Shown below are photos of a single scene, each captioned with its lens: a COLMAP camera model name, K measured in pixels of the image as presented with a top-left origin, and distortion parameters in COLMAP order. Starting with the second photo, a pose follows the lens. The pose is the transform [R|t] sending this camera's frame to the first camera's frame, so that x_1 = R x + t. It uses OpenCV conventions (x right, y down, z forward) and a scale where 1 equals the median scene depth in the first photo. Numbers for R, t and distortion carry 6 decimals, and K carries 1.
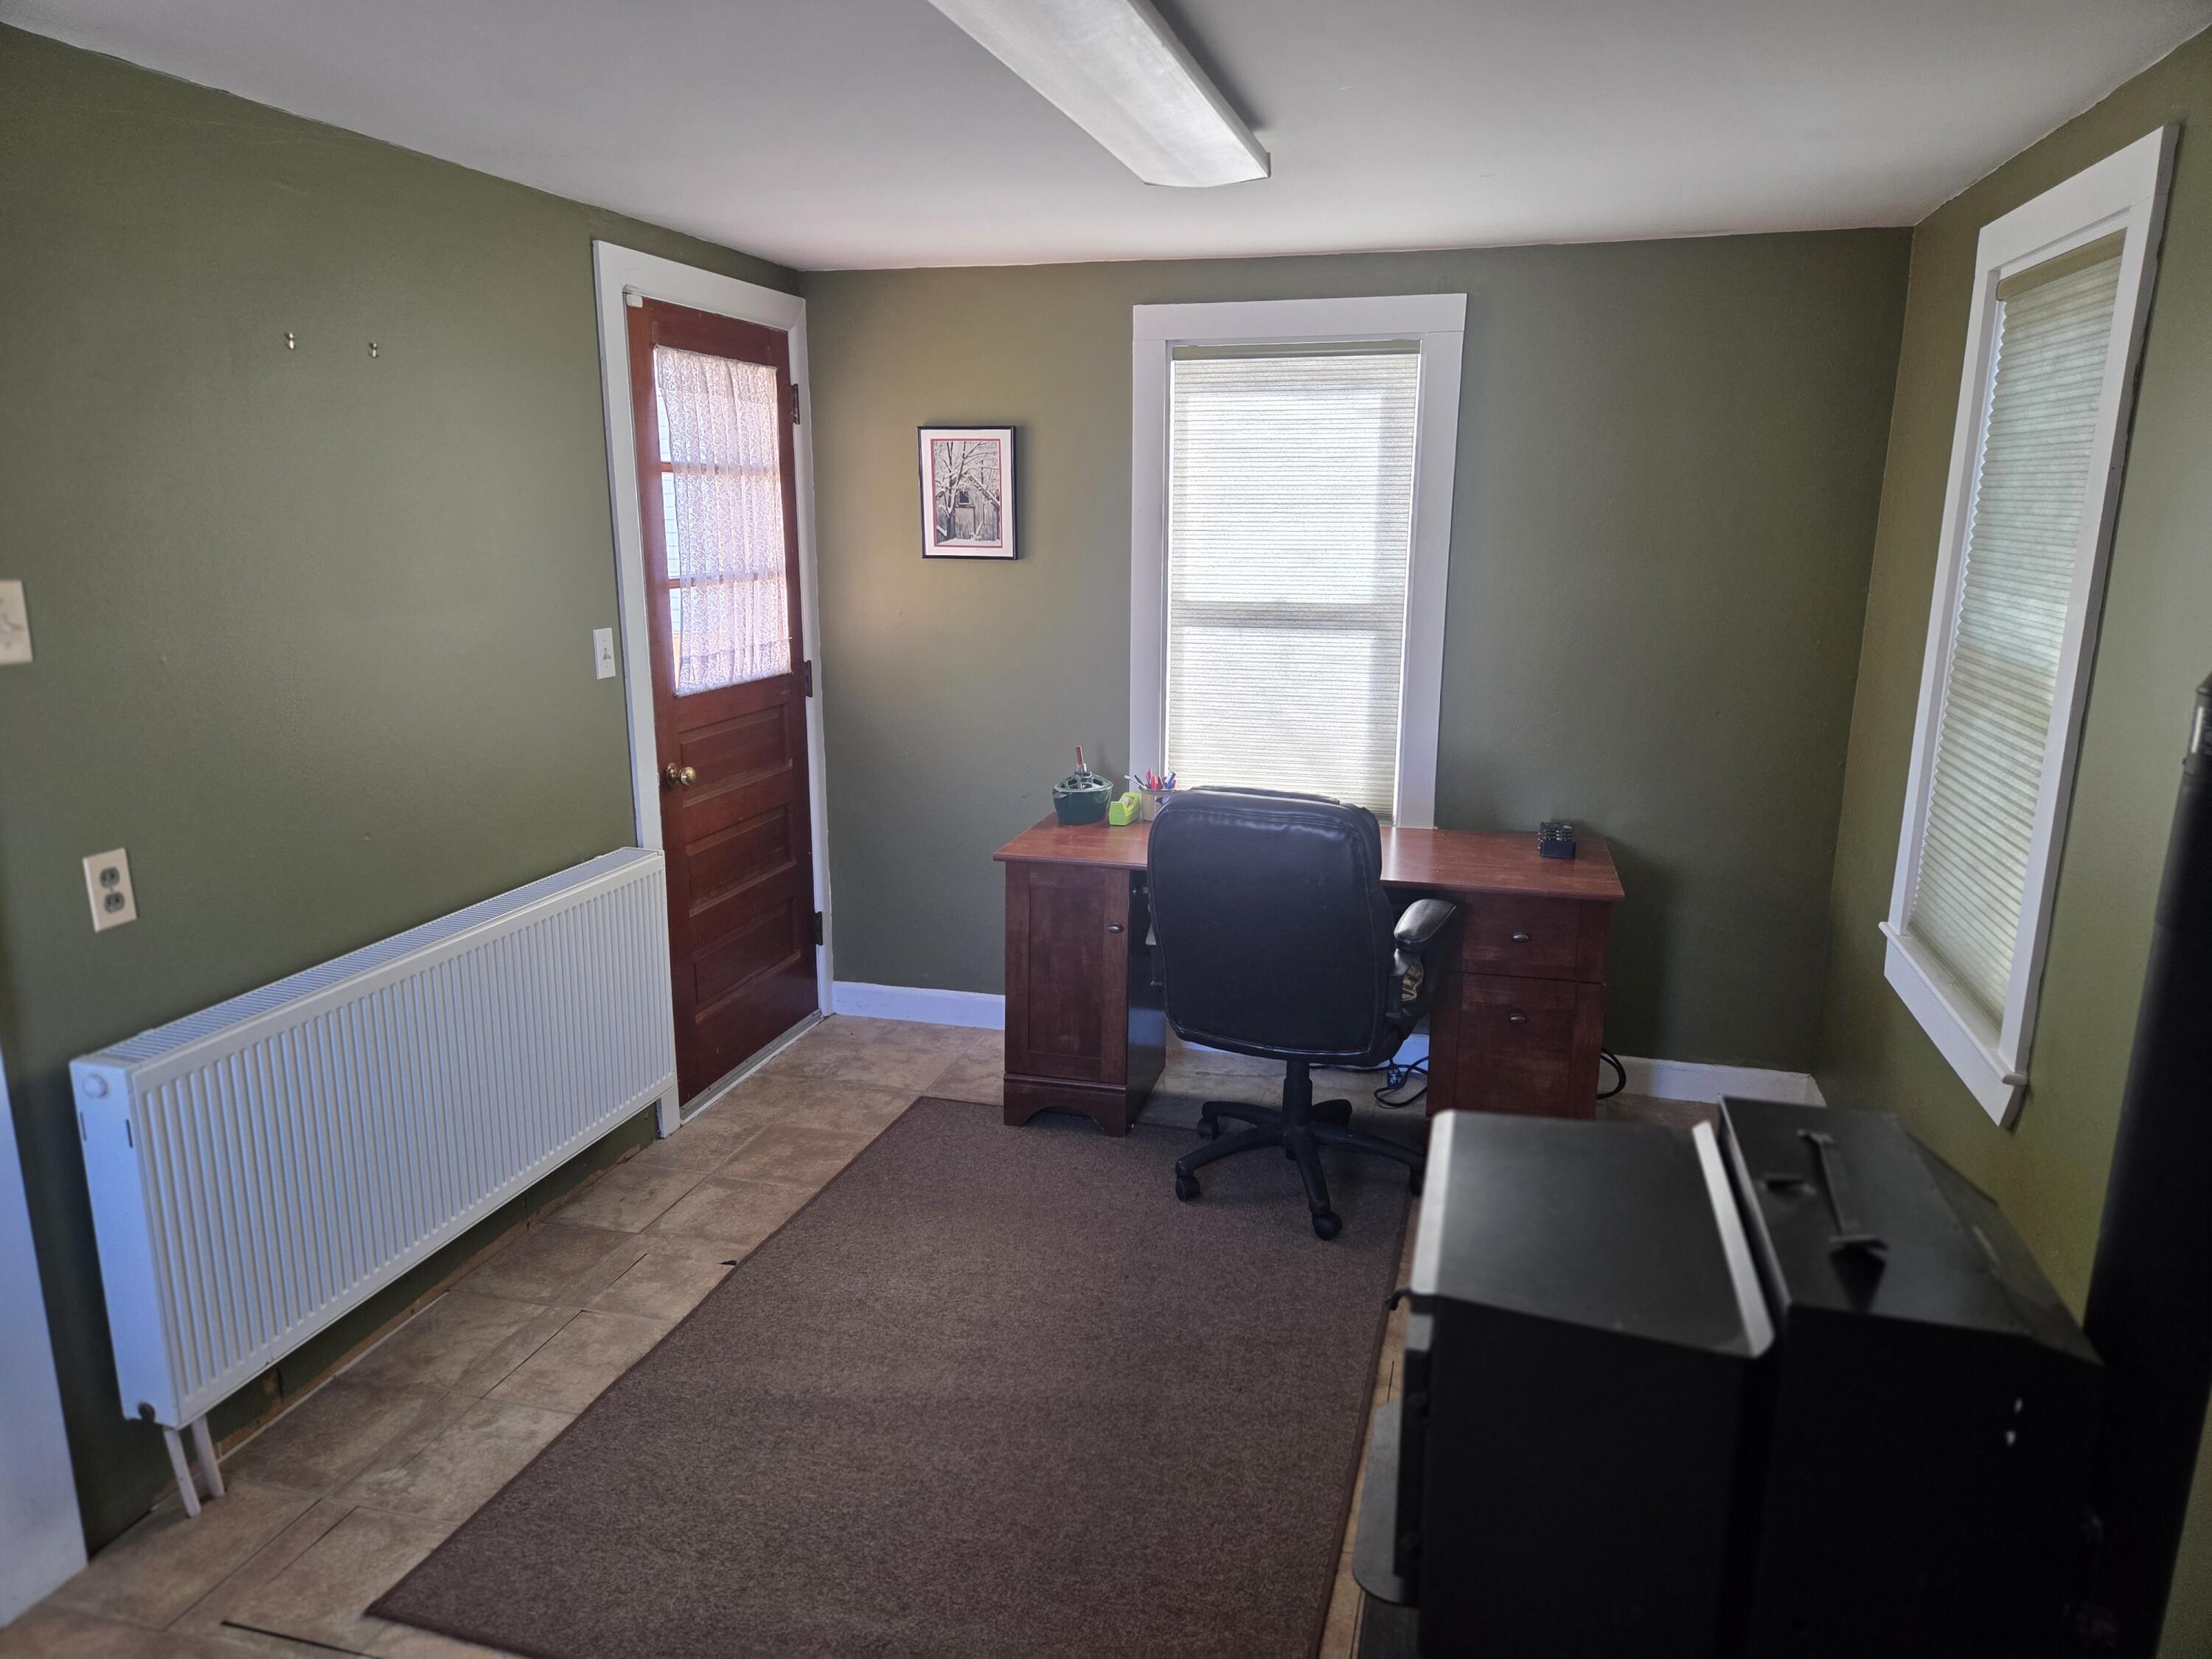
lens RADIAL K [[1470.9, 0, 1106.0], [0, 1470.9, 829.5], [0, 0, 1]] dist [0.084165, -0.073093]
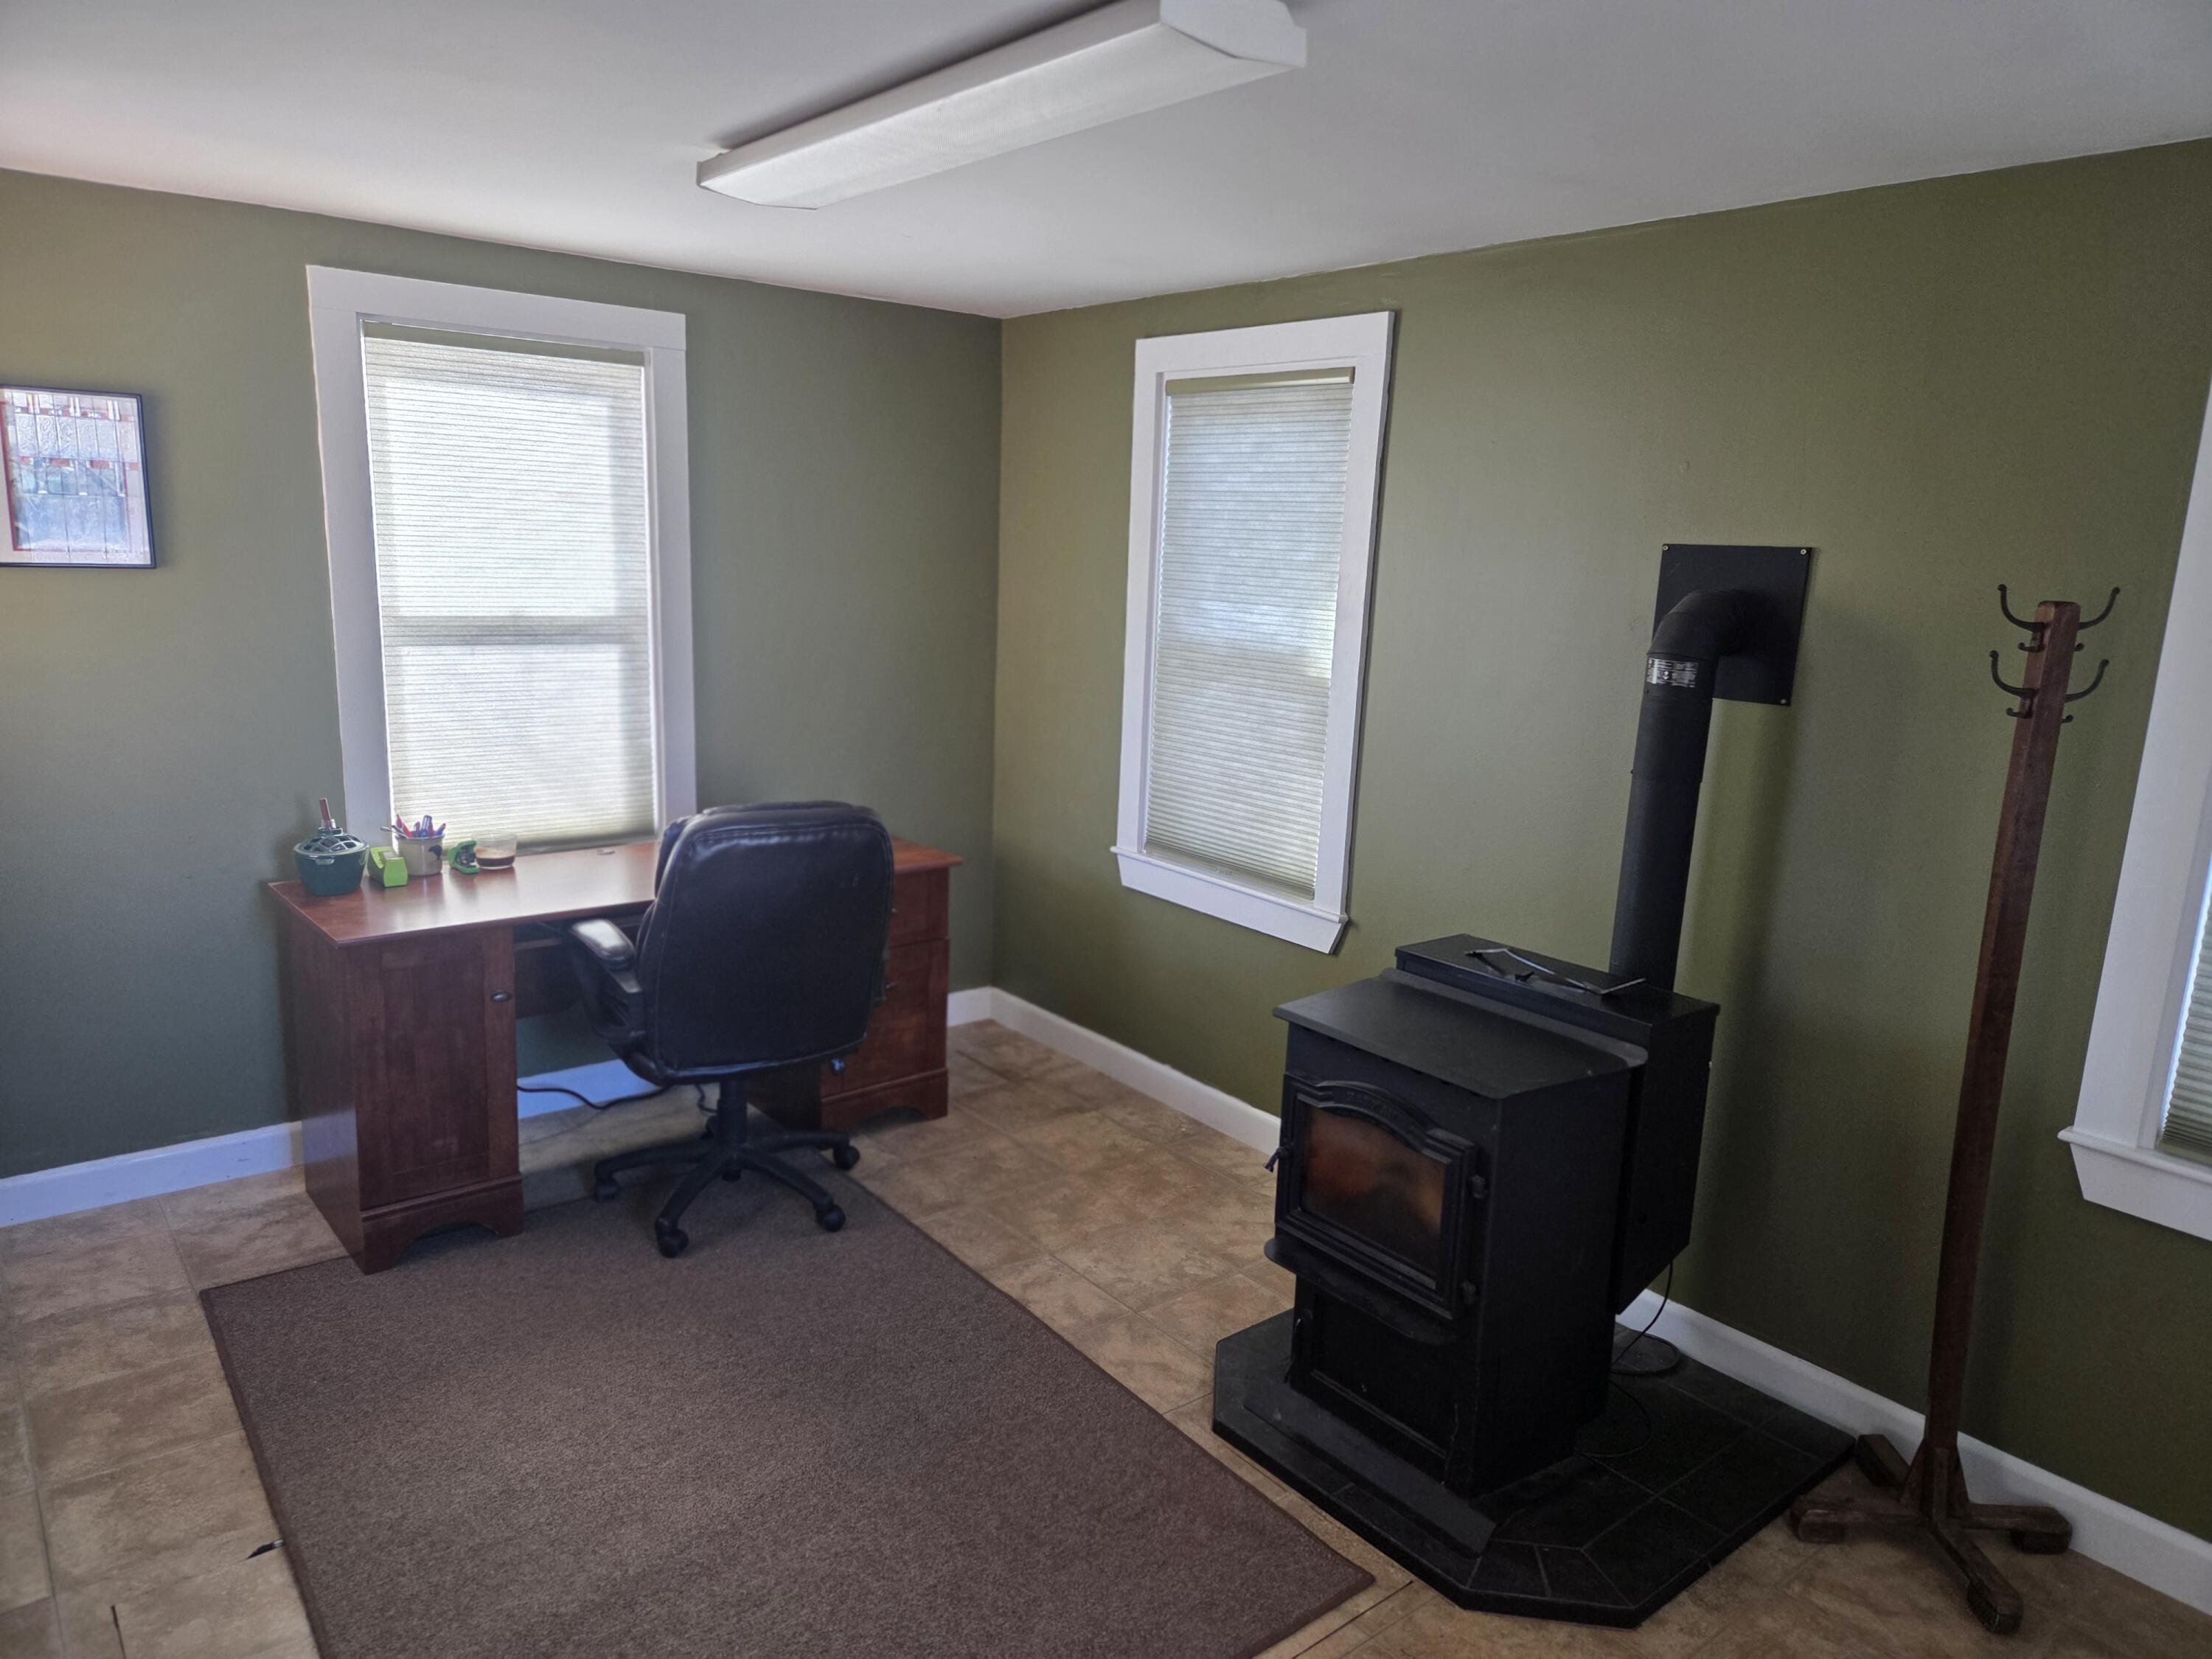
lens RADIAL K [[1493.5, 0, 1102.3], [0, 1493.5, 813.3], [0, 0, 1]] dist [0.082810, -0.076643]
pose [[0.589672, -0.130317, 0.797060, -0.449270], [0.140836, 0.988367, 0.057404, -0.037585], [-0.795269, 0.078406, 0.601166, 0.165067]]
